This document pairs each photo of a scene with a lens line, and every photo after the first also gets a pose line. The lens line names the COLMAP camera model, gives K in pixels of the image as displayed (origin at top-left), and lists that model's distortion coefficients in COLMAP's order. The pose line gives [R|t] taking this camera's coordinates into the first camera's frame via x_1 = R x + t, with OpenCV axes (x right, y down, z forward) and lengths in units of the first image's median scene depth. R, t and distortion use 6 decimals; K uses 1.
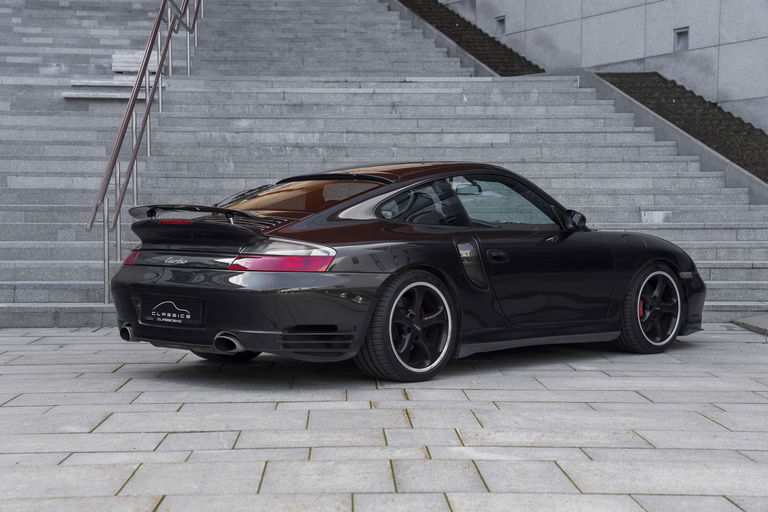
lens RADIAL K [[1361.7, 0, 384.0], [0, 1361.7, 256.0], [0, 0, 1]] dist [0.205270, 0.400226]
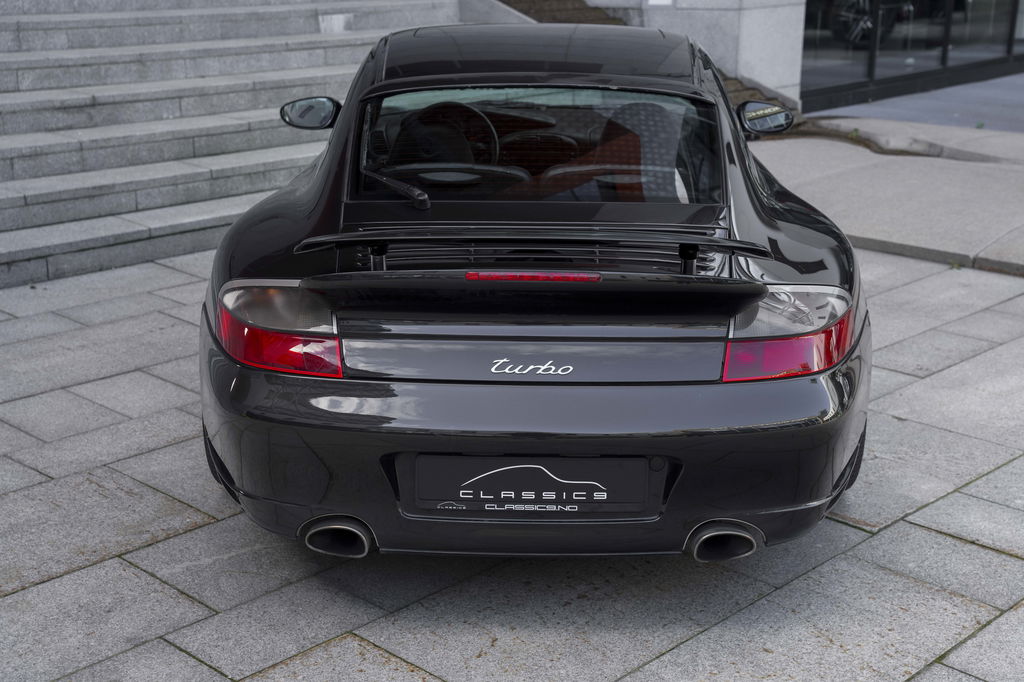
lens RADIAL K [[1434.6, 0, 512.0], [0, 1434.6, 341.0], [0, 0, 1]] dist [0.034116, 0.539886]
pose [[0.717804, -0.199180, 0.667147, -0.215386], [0.015666, 0.962584, 0.270529, -0.058798], [-0.696069, -0.183736, 0.694067, 0.343158]]
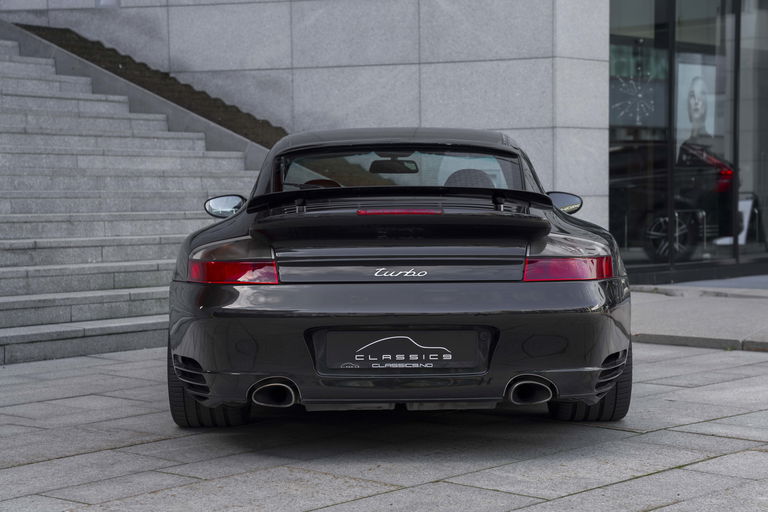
lens RADIAL K [[1444.6, 0, 384.0], [0, 1444.6, 256.0], [0, 0, 1]] dist [0.125076, 1.698852]
pose [[0.701993, -0.036390, 0.711253, -0.310446], [0.032645, 0.999288, 0.018908, -0.008303], [-0.711435, 0.009946, 0.702682, 0.257687]]
